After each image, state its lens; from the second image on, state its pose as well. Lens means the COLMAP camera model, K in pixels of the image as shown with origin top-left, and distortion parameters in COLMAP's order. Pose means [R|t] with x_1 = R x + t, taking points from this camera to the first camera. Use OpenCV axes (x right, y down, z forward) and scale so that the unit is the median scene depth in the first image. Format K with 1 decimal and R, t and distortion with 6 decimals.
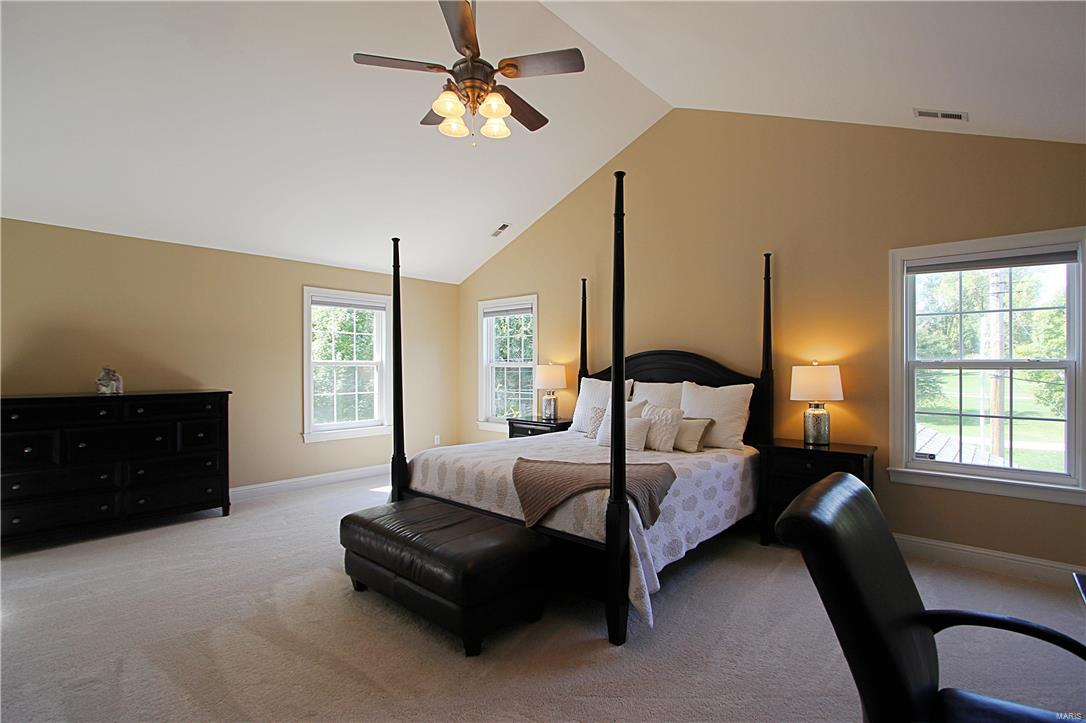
lens RADIAL K [[510.9, 0, 550.9], [0, 510.9, 364.4], [0, 0, 1]] dist [-0.014445, 0.001445]
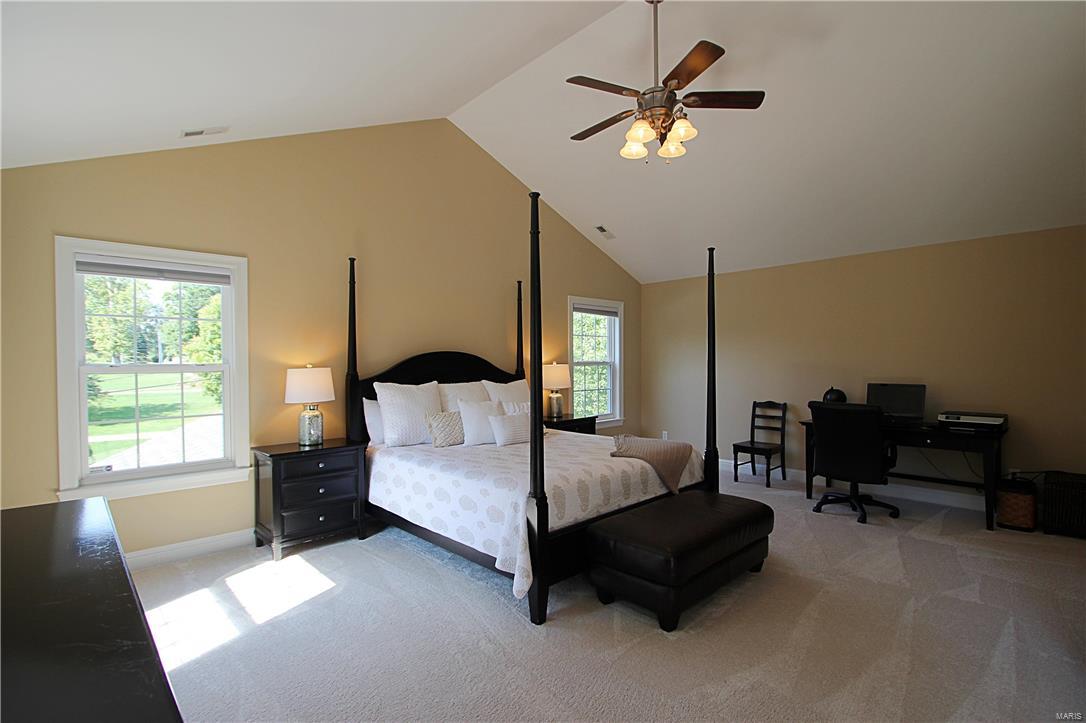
lens RADIAL K [[510.9, 0, 551.2], [0, 510.9, 360.1], [0, 0, 1]] dist [-0.014445, 0.001445]
pose [[0.078605, 0.004840, 0.996894, -0.830990], [0.014187, 0.999882, -0.005973, -0.001578], [-0.996805, 0.014612, 0.078527, 0.765630]]
